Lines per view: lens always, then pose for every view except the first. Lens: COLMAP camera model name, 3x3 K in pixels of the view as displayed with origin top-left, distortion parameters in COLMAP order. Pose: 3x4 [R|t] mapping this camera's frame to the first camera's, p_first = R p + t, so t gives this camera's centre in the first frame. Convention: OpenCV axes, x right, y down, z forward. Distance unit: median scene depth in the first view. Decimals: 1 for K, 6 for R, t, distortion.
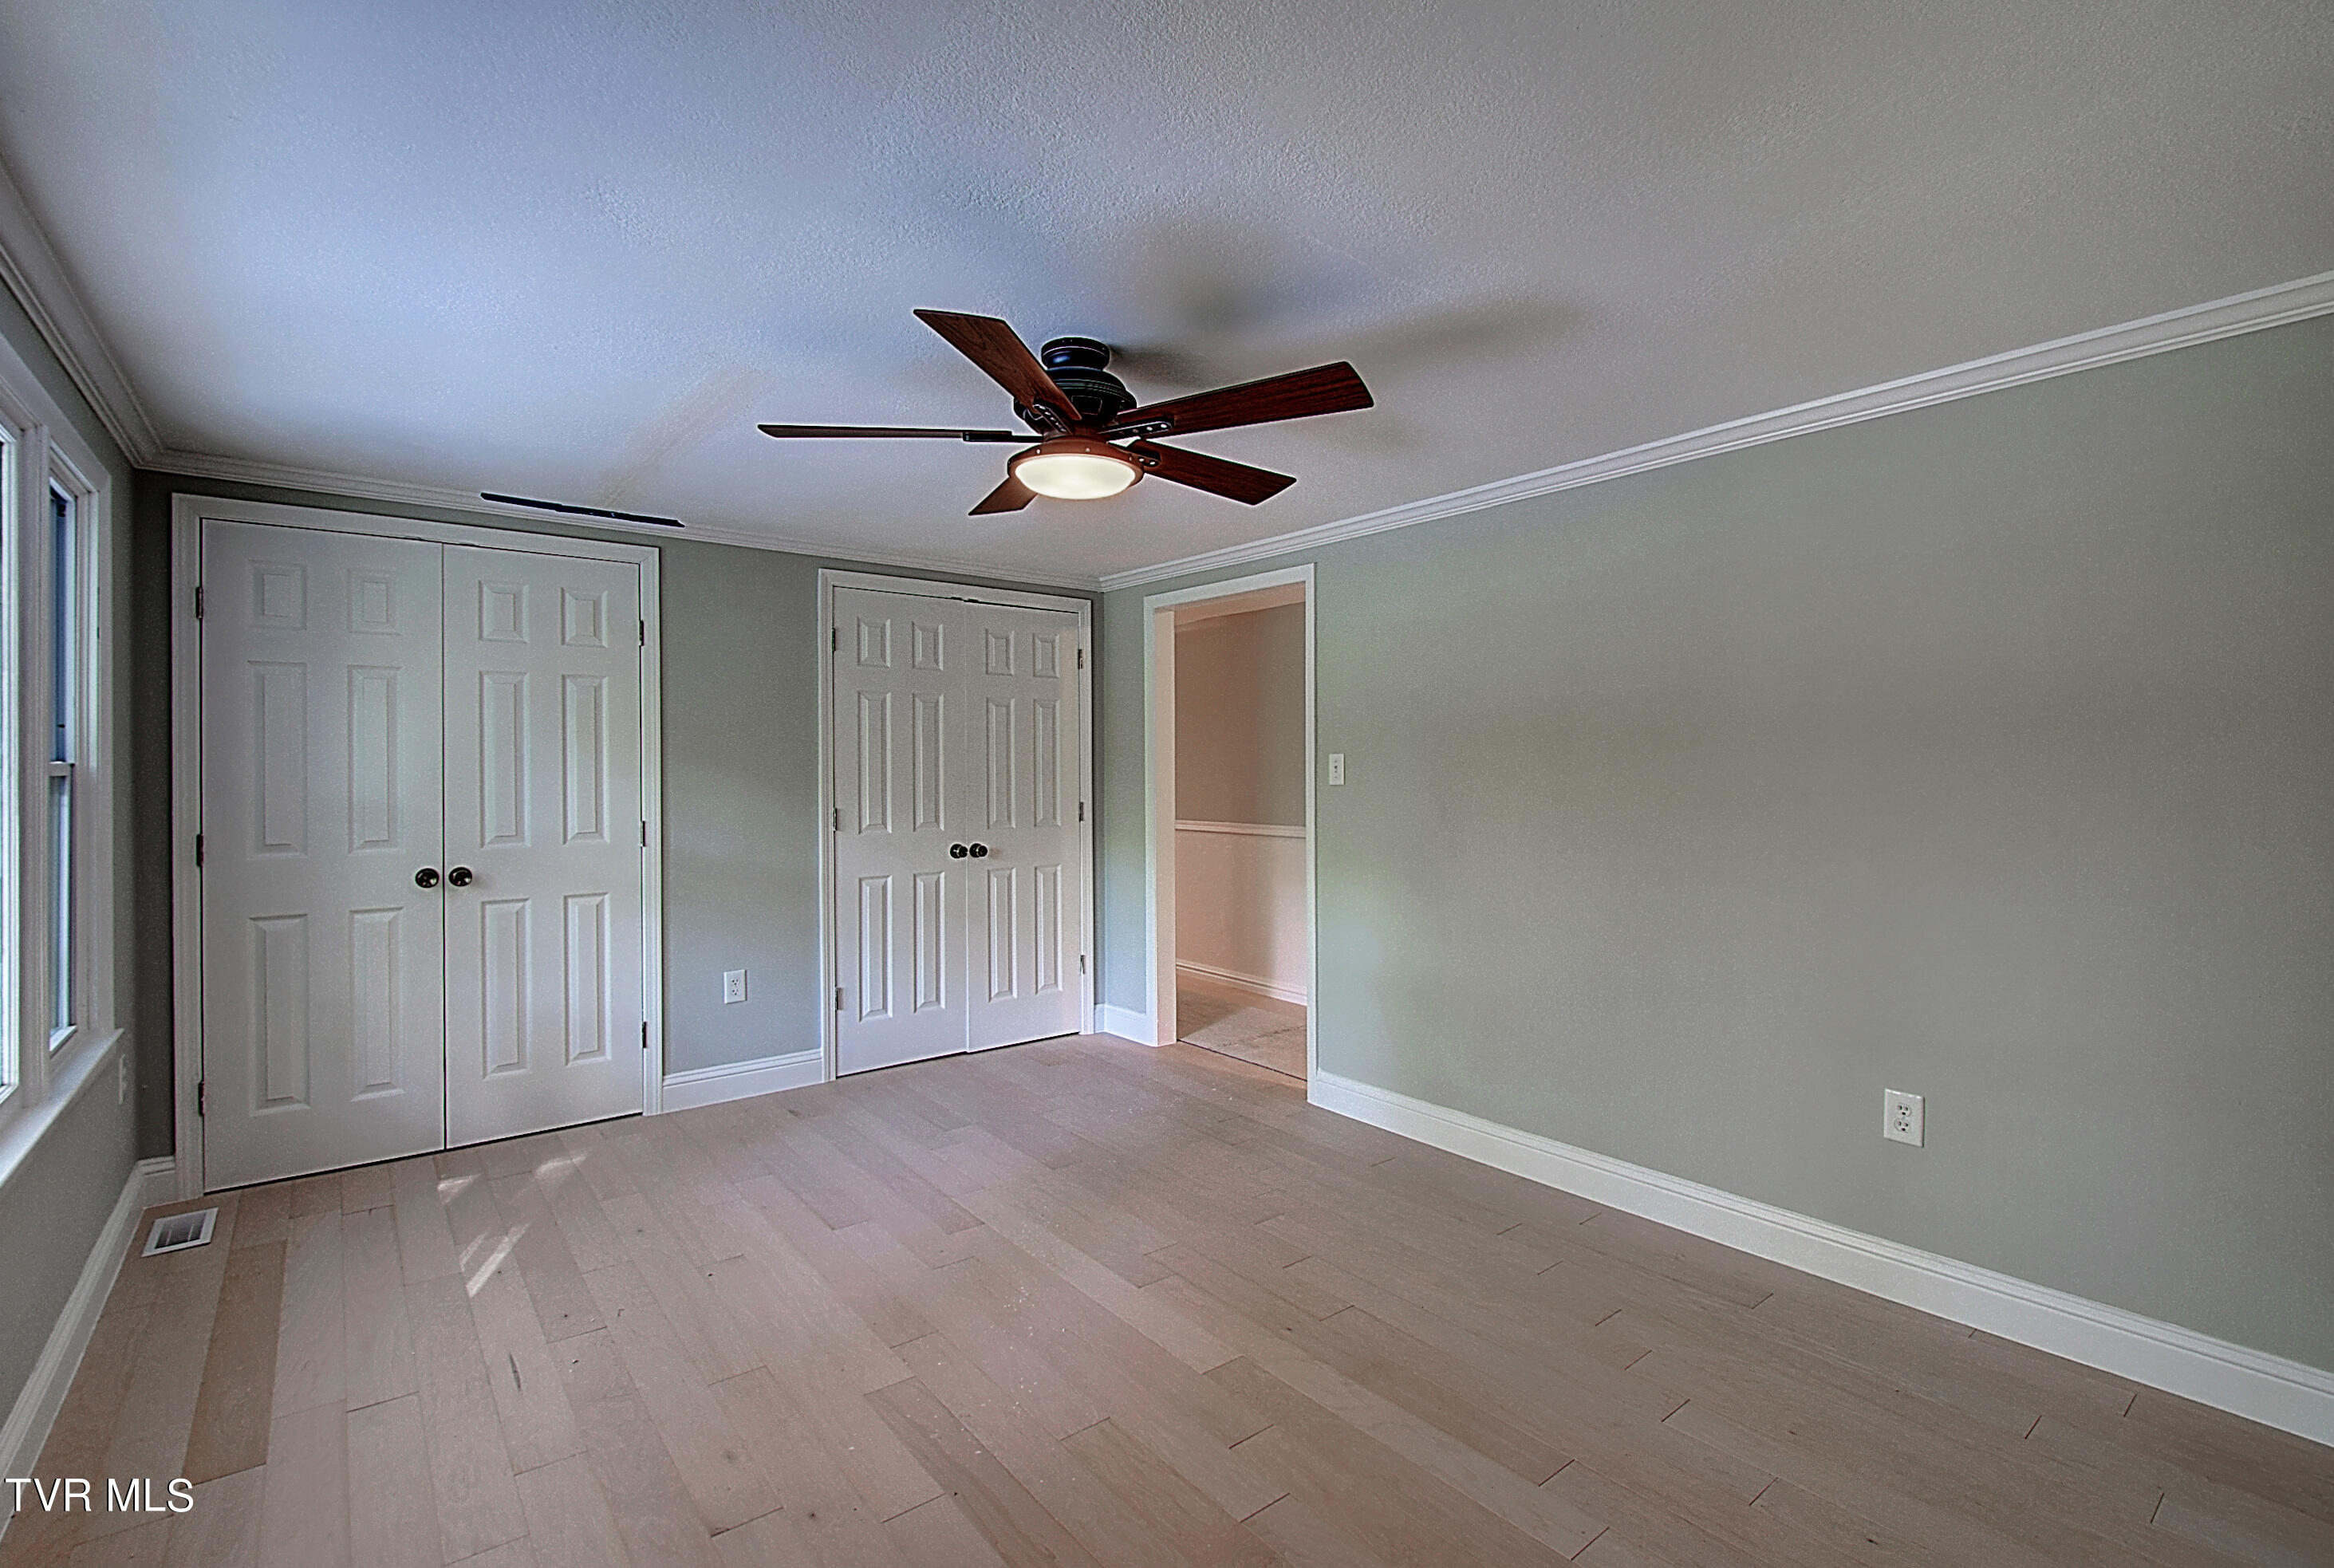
lens RADIAL K [[1039.1, 0, 1162.4], [0, 1039.1, 783.8], [0, 0, 1]] dist [0.003998, 0.000105]
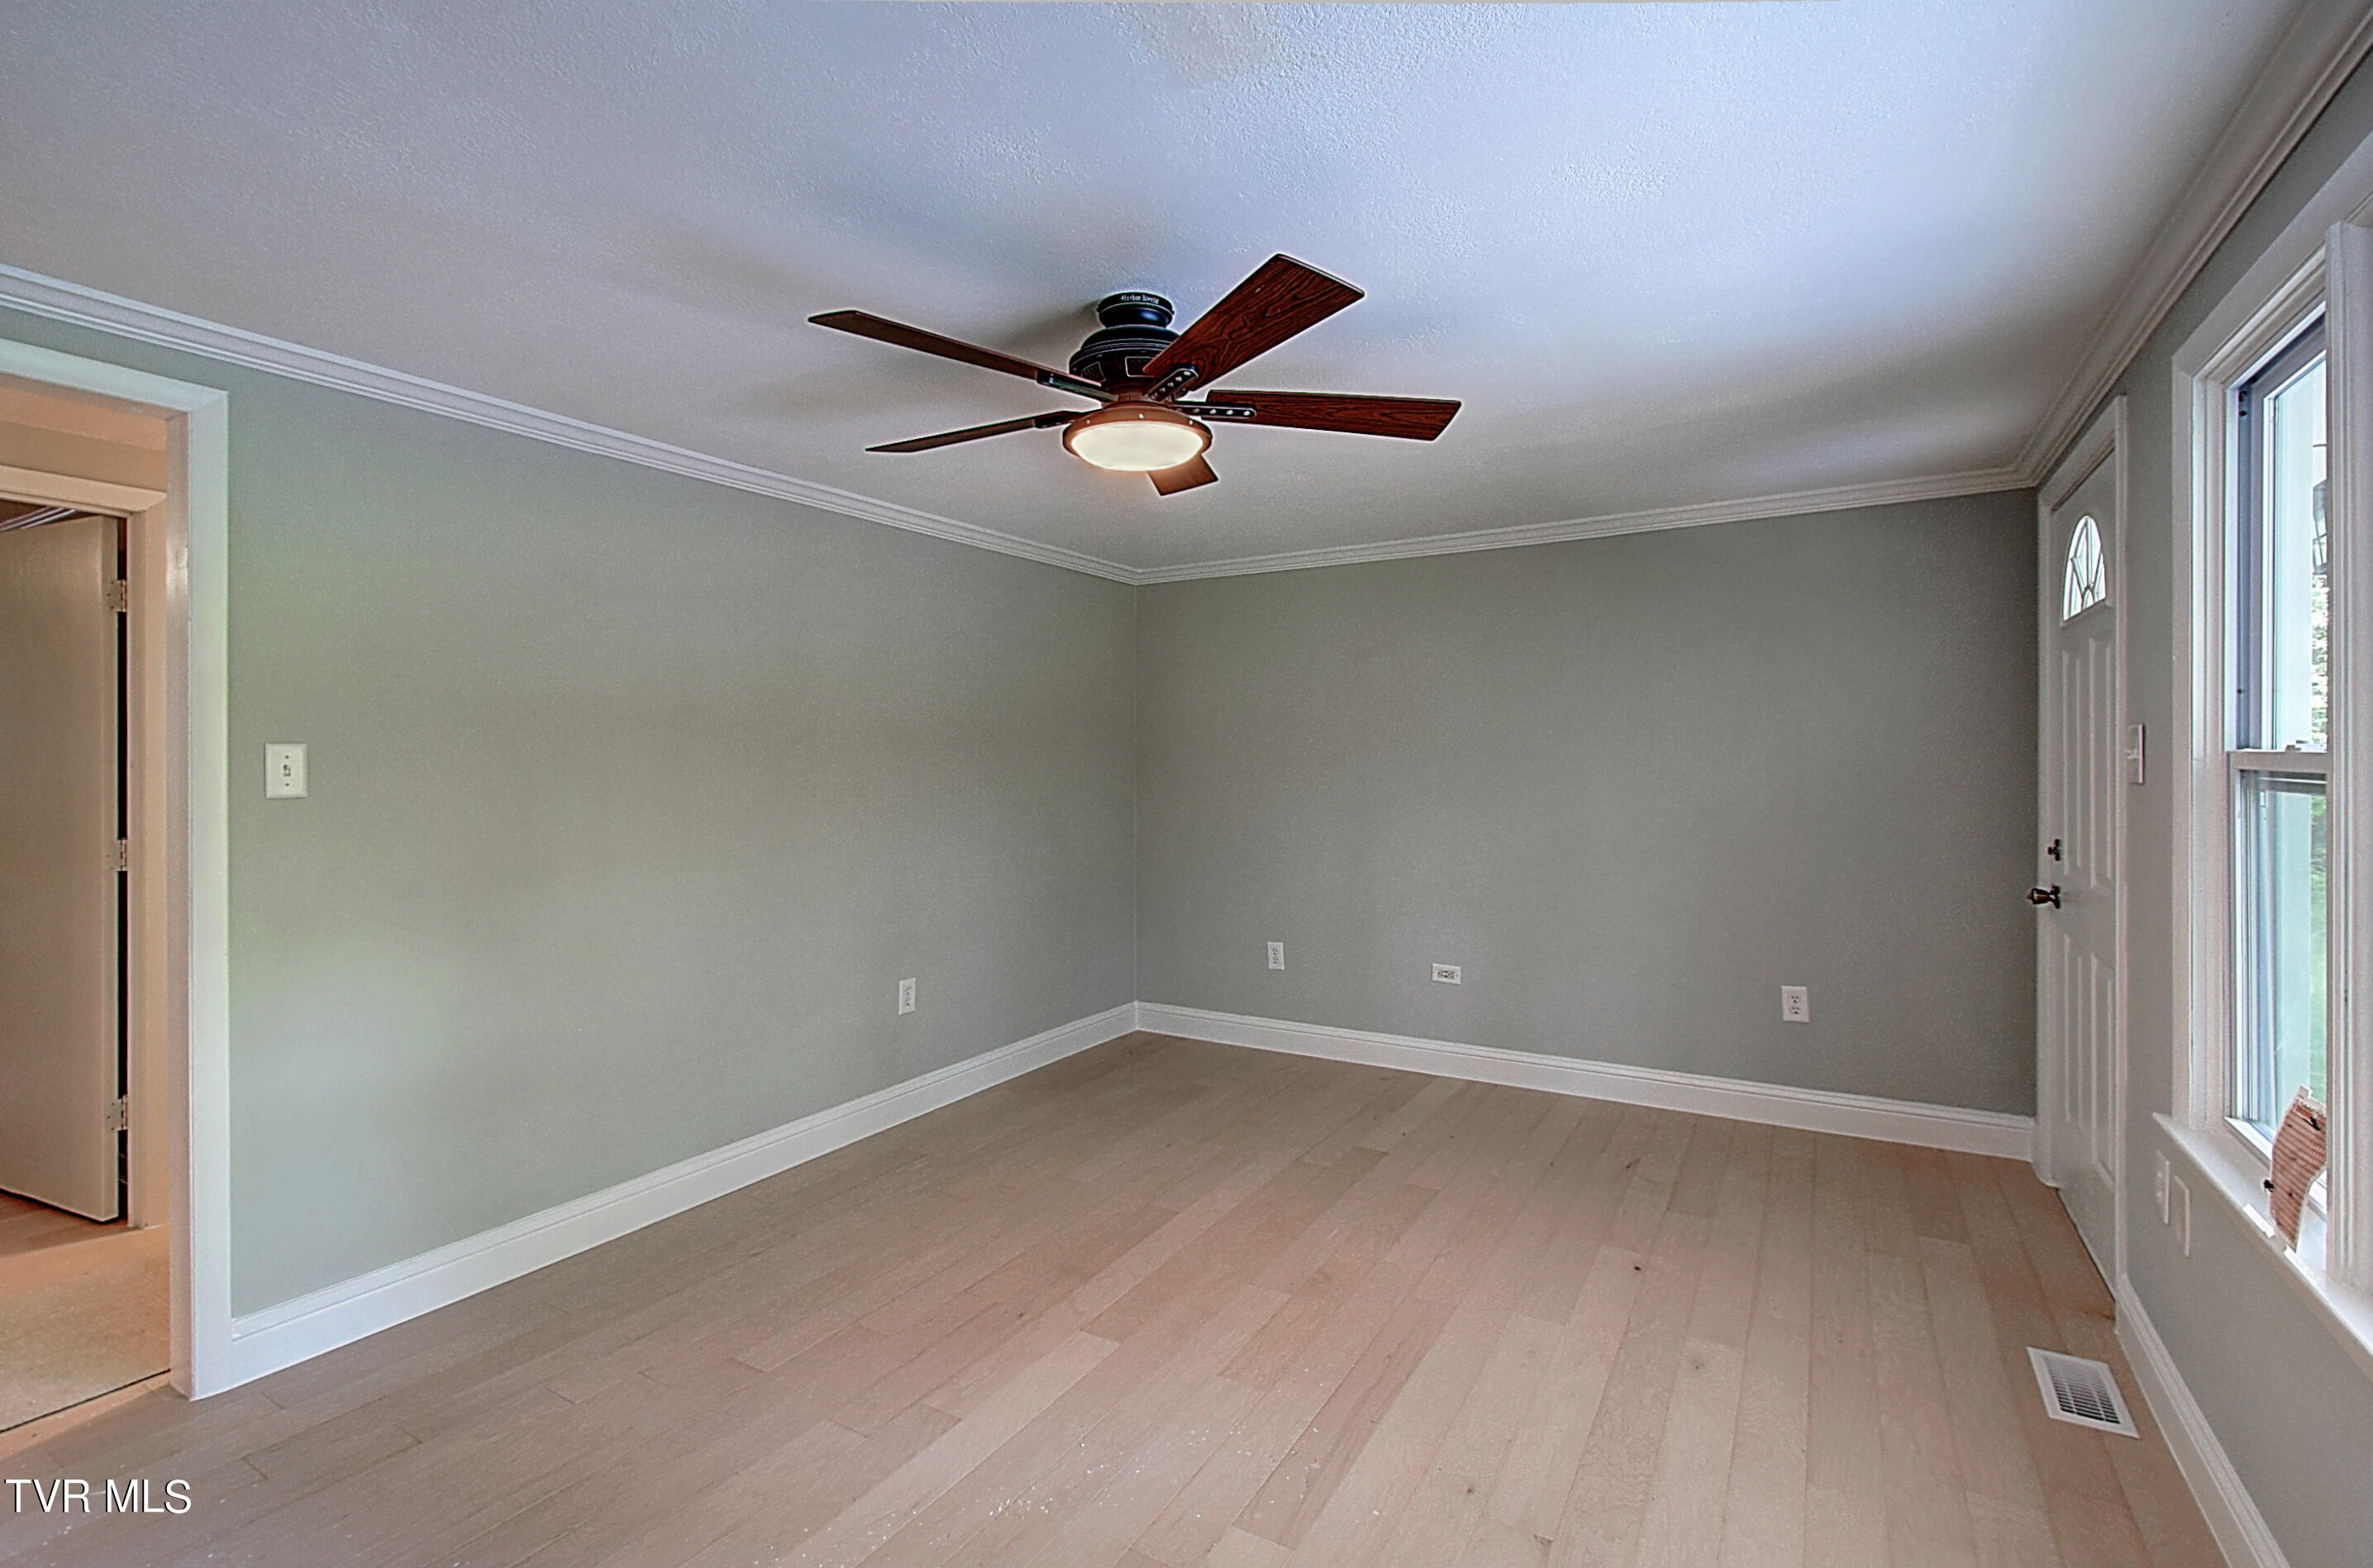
lens RADIAL K [[1060.0, 0, 1179.0], [0, 1060.0, 762.4], [0, 0, 1]] dist [-0.004222, -0.000942]
pose [[-0.338704, 0.003693, 0.940886, -0.827275], [0.021482, 0.999762, 0.003809, -0.015158], [-0.940648, 0.021503, -0.338703, 1.089831]]
